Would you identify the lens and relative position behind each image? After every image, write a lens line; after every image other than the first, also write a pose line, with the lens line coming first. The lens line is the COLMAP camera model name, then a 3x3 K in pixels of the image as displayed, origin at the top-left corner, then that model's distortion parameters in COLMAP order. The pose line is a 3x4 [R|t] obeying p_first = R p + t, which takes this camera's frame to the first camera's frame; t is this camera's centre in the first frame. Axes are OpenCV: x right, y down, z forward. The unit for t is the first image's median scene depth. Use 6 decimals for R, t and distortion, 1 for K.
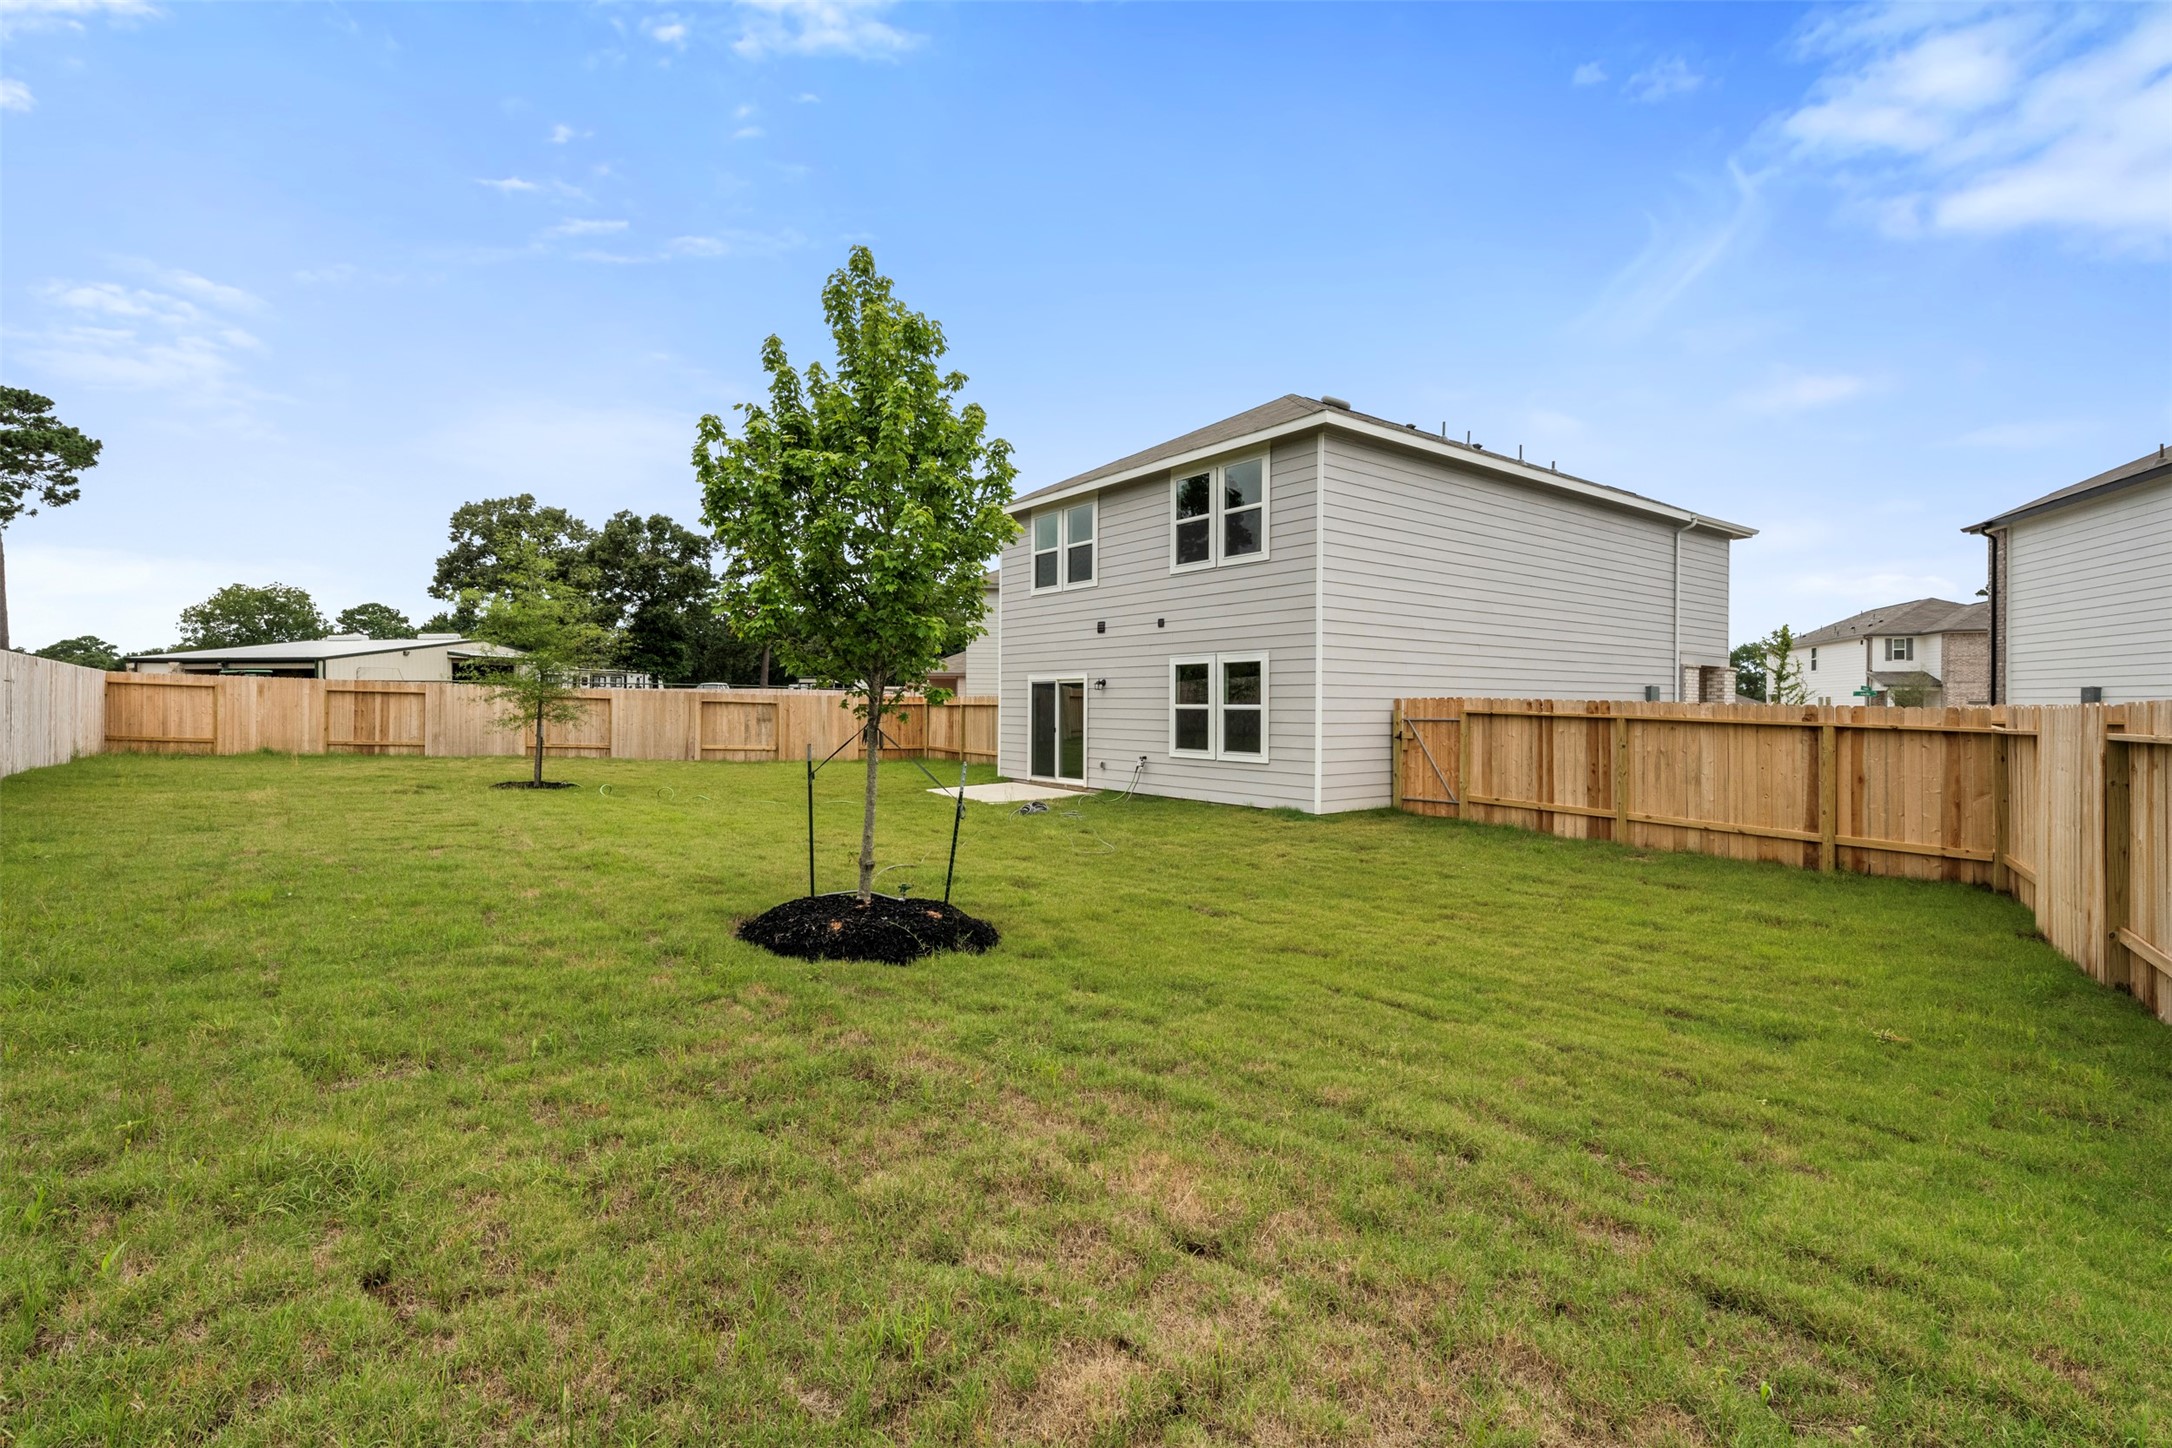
lens RADIAL K [[938.0, 0, 1077.1], [0, 938.0, 705.8], [0, 0, 1]] dist [0.001648, -0.000645]
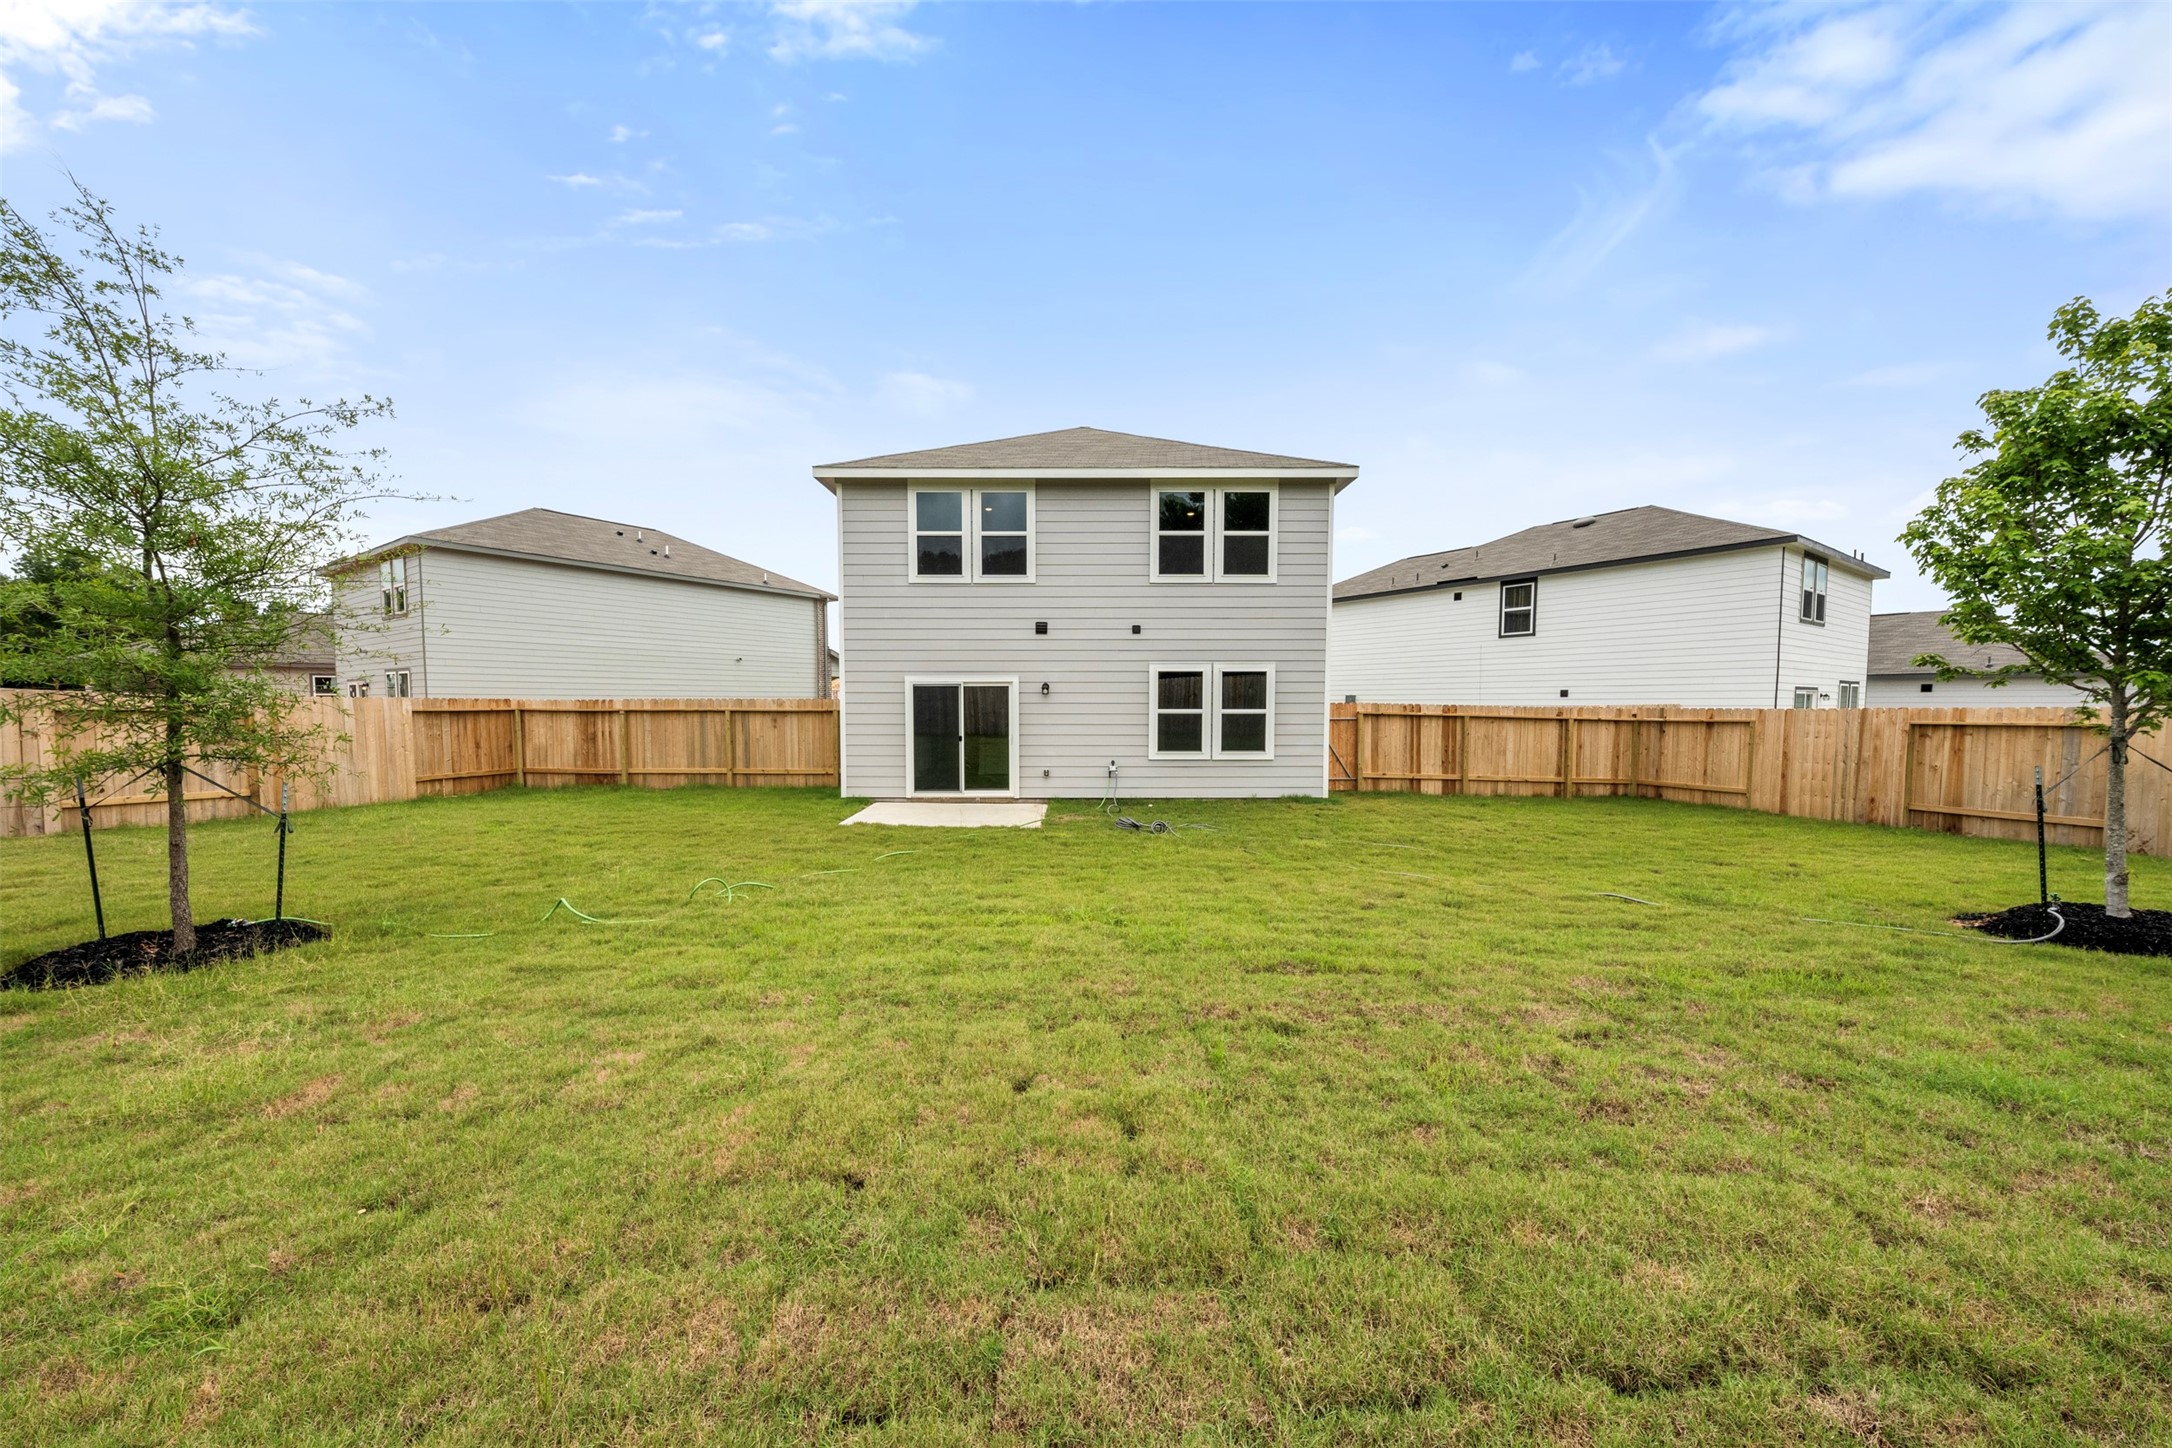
lens RADIAL K [[760.1, 0, 1072.0], [0, 760.1, 741.2], [0, 0, 1]] dist [-0.001341, -0.000240]
pose [[0.609640, -0.047564, 0.791250, -0.657641], [0.004241, 0.998380, 0.056748, -0.015290], [-0.792667, -0.031240, 0.608854, 0.586968]]
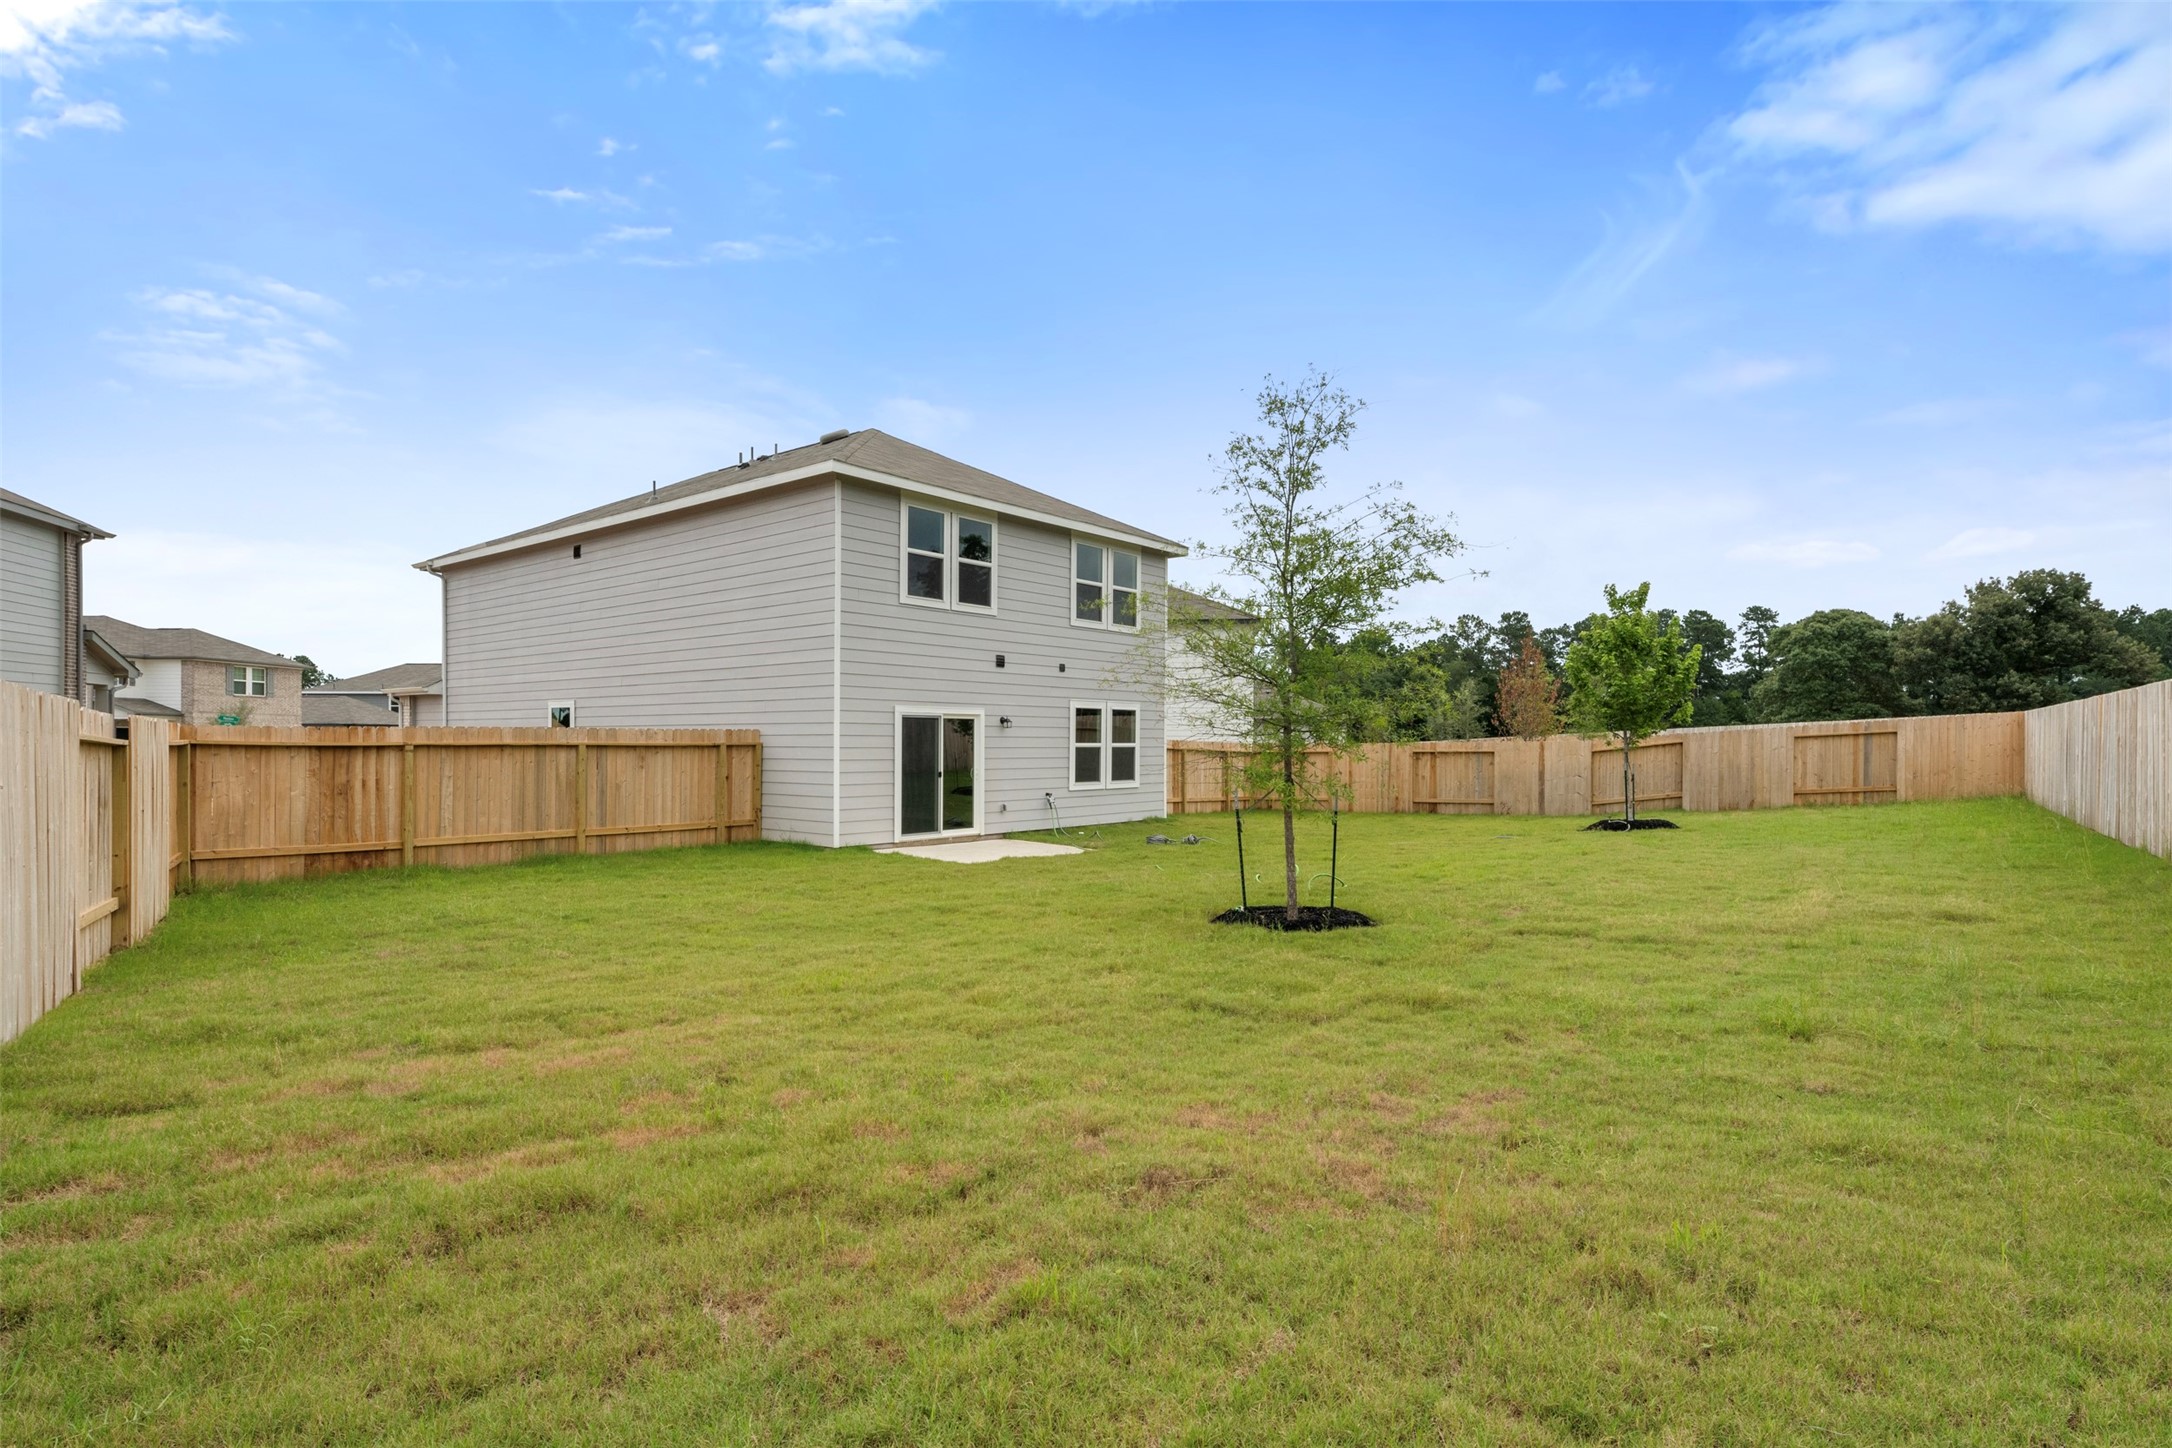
lens RADIAL K [[1151.1, 0, 1075.8], [0, 1151.1, 733.8], [0, 0, 1]] dist [0.013359, 0.000142]
pose [[-0.239815, -0.006119, 0.970799, -1.288414], [-0.008551, 0.999955, 0.004191, -0.019042], [-0.970781, -0.007296, -0.239857, 1.395536]]
